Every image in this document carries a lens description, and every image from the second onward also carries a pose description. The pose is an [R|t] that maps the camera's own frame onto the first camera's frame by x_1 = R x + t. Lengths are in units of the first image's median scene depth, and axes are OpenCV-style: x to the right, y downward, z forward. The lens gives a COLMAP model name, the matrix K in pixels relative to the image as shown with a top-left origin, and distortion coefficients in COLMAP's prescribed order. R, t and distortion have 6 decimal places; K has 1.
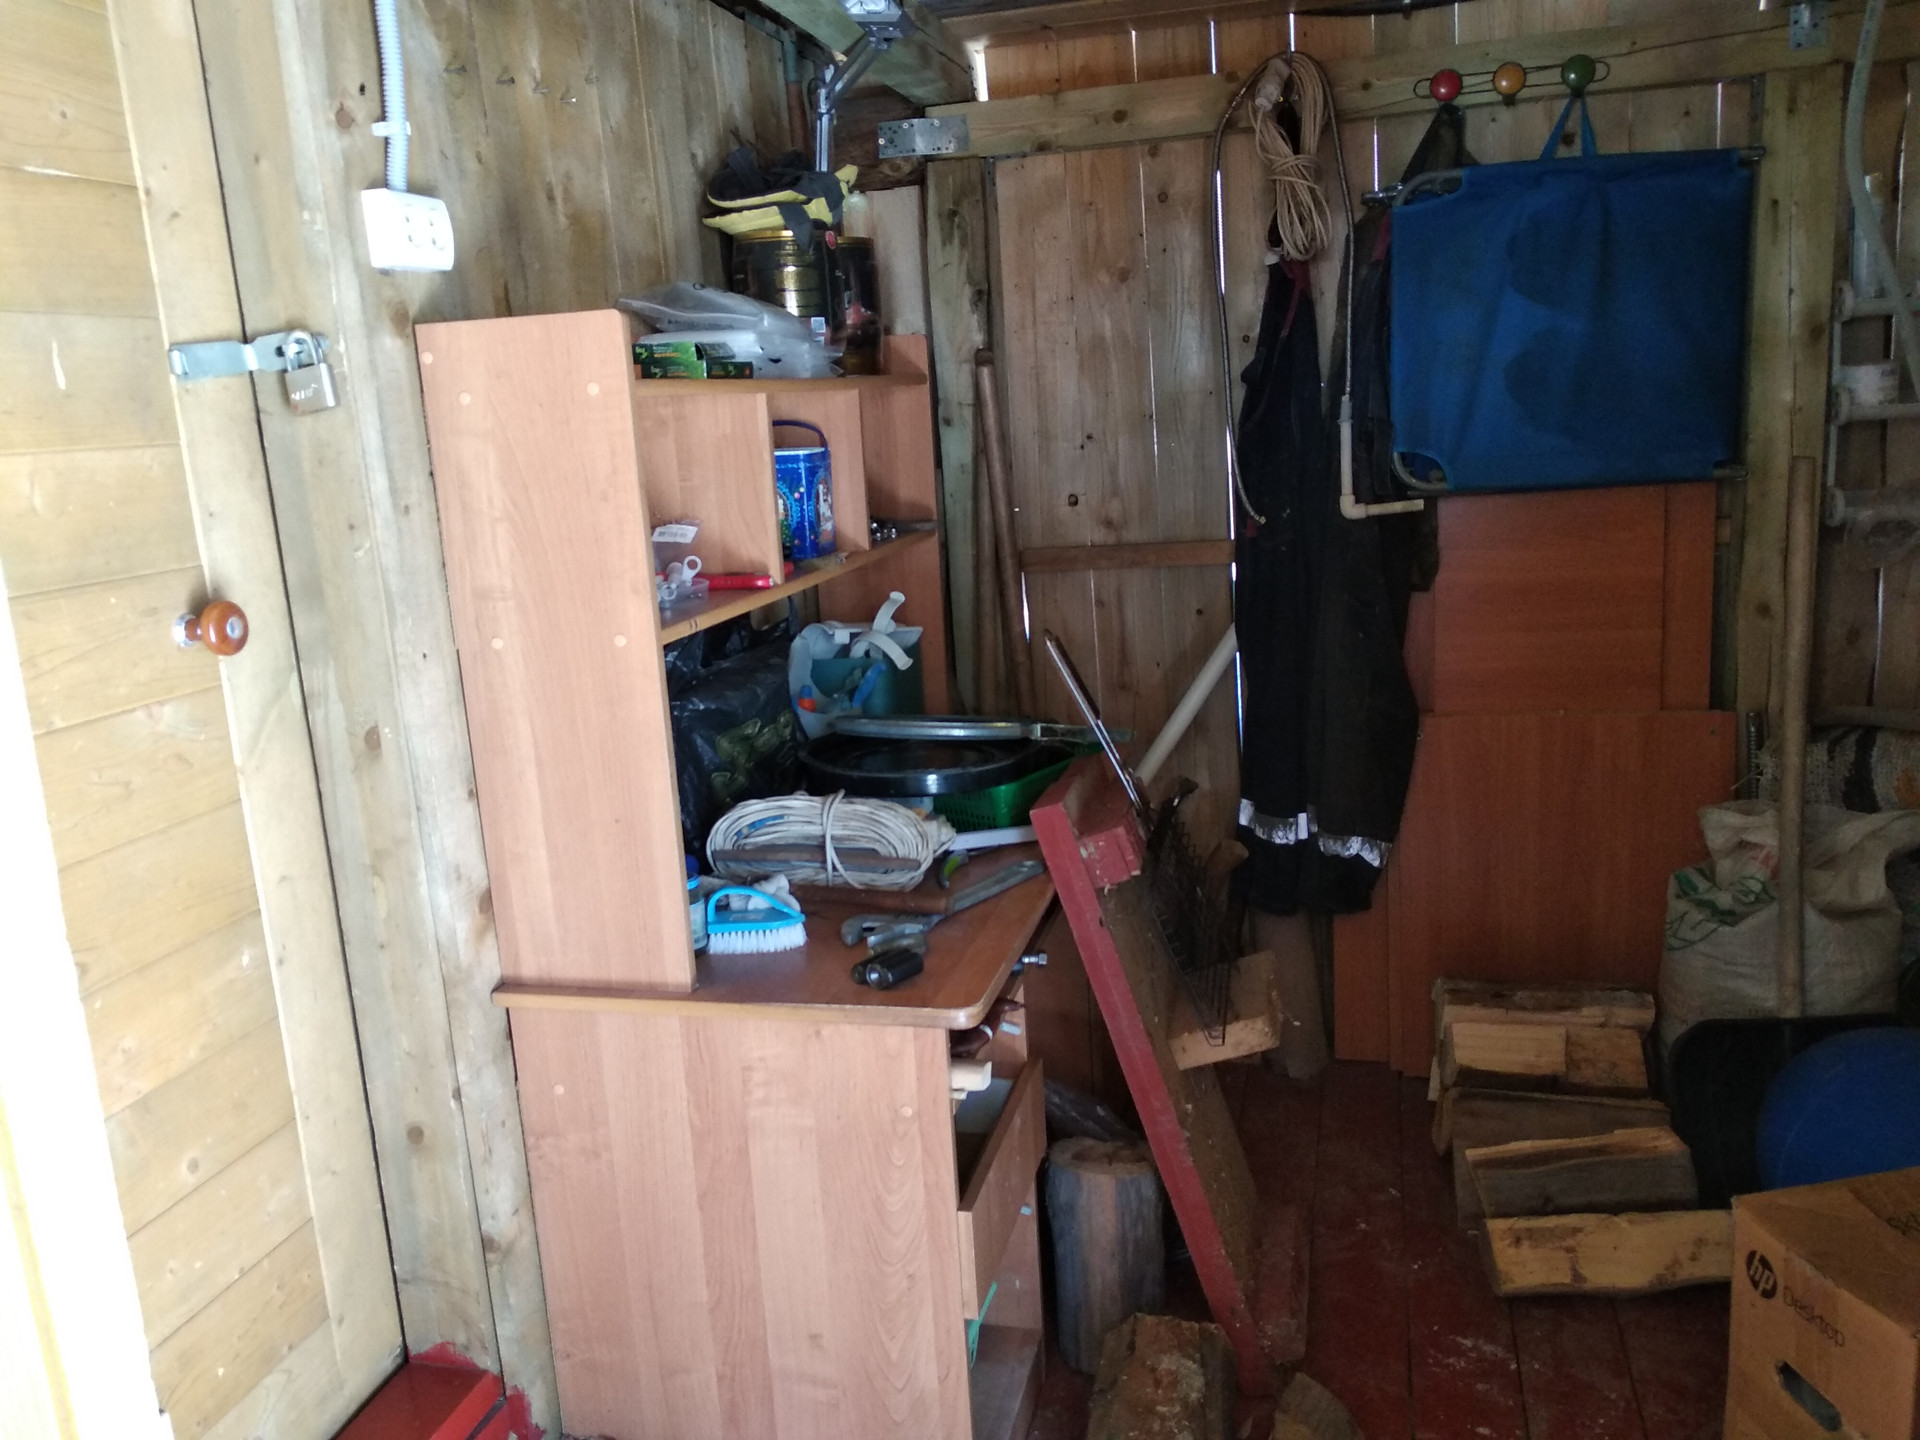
lens RADIAL K [[1477.2, 0, 957.0], [0, 1477.2, 724.5], [0, 0, 1]] dist [0.042735, -0.064362]
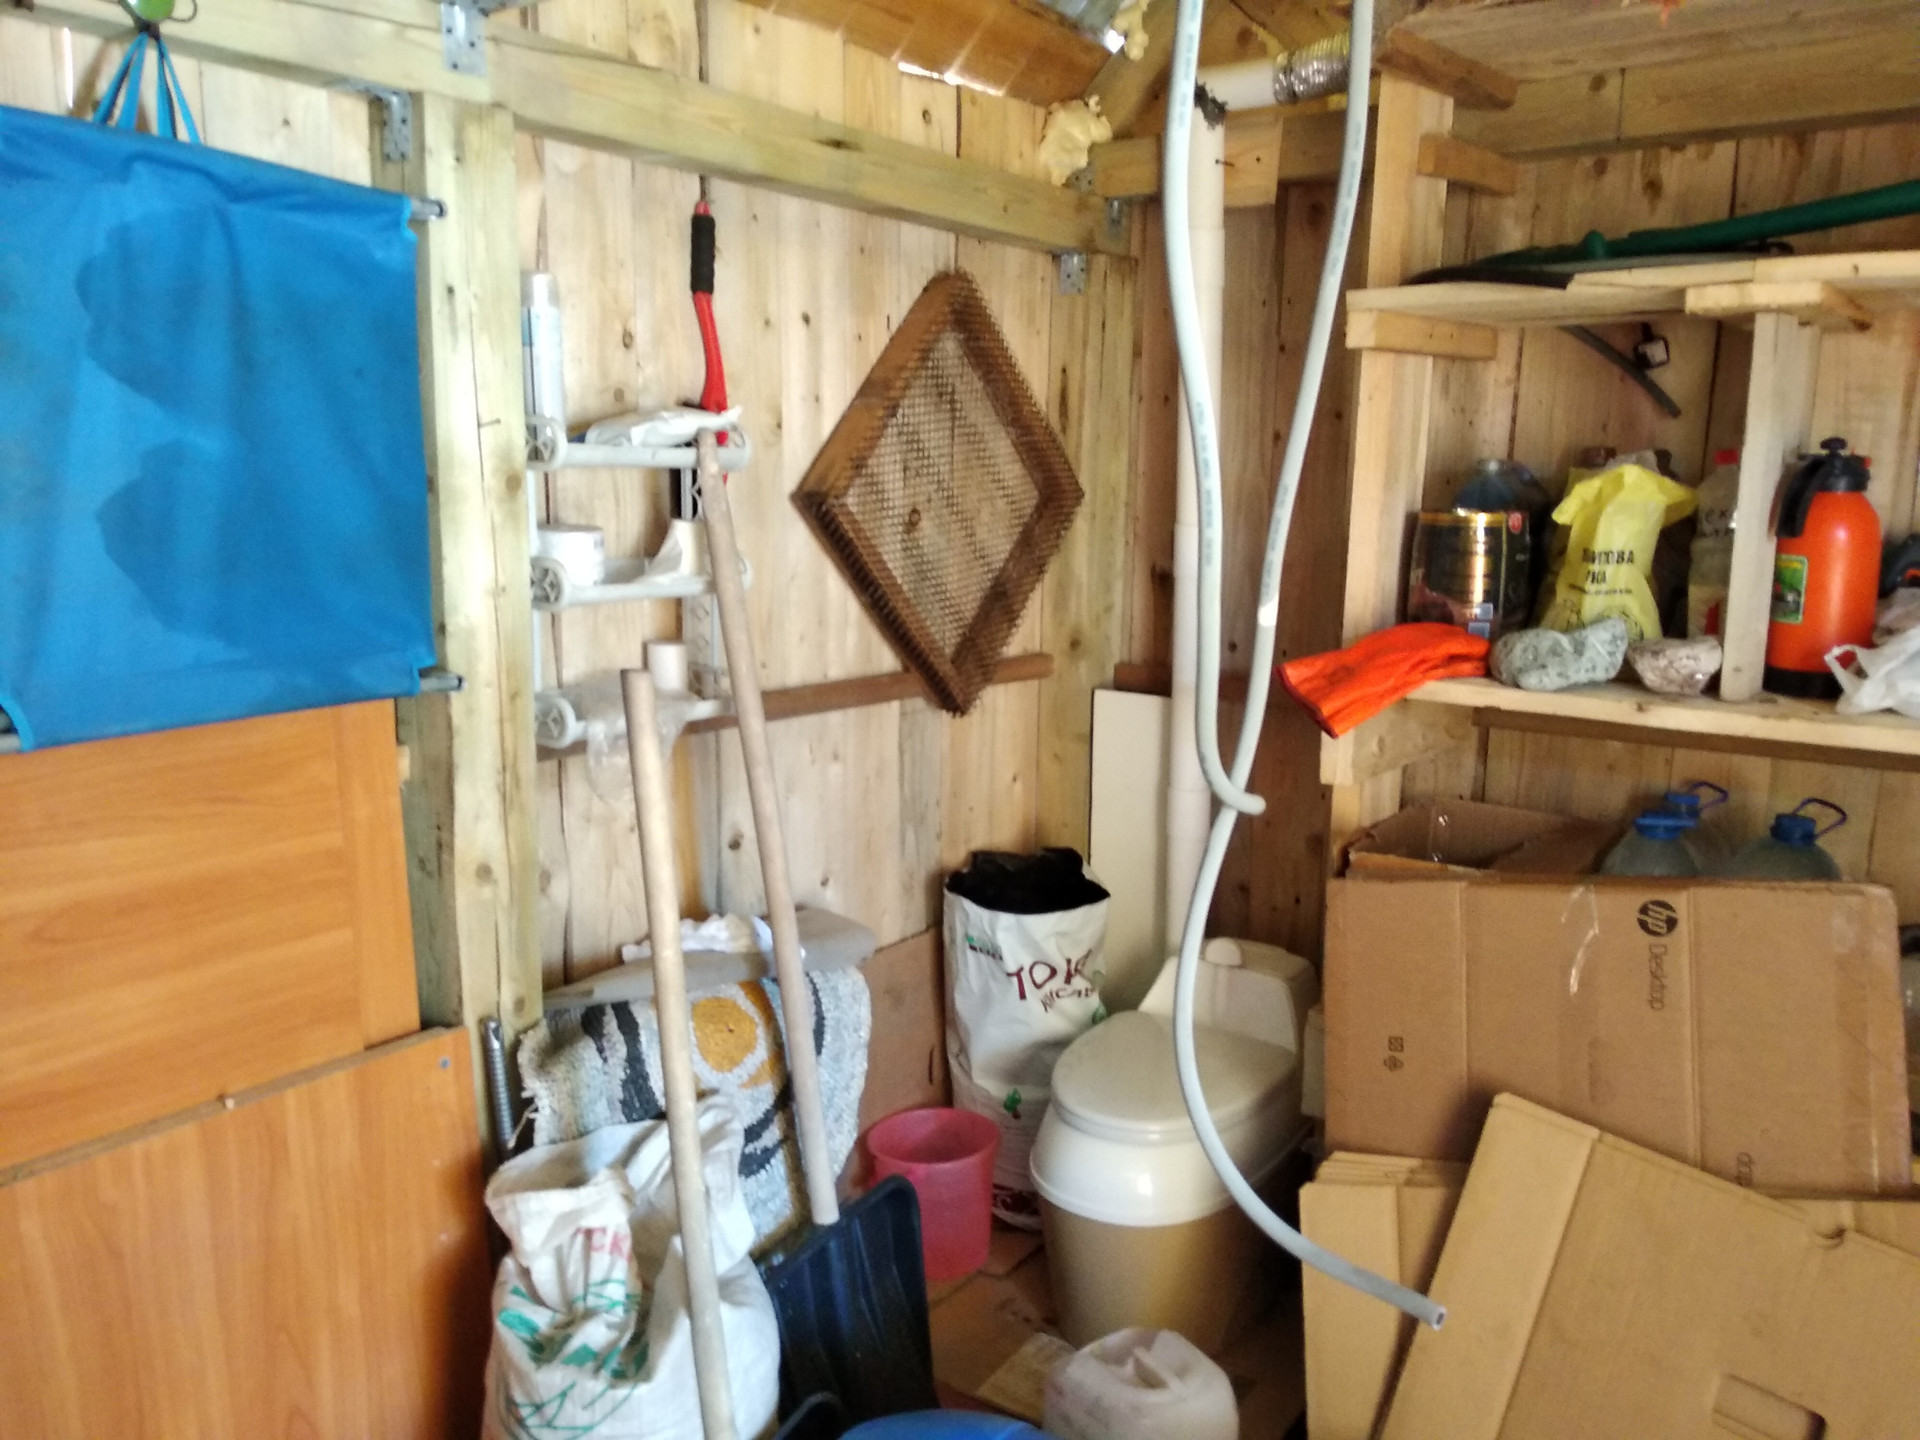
lens RADIAL K [[1477.2, 0, 957.0], [0, 1477.2, 724.5], [0, 0, 1]] dist [0.042735, -0.064362]
pose [[0.384233, -0.089889, 0.918850, -0.001417], [0.157676, 0.987016, 0.030623, -0.136037], [-0.909672, 0.133114, 0.393417, 0.535862]]
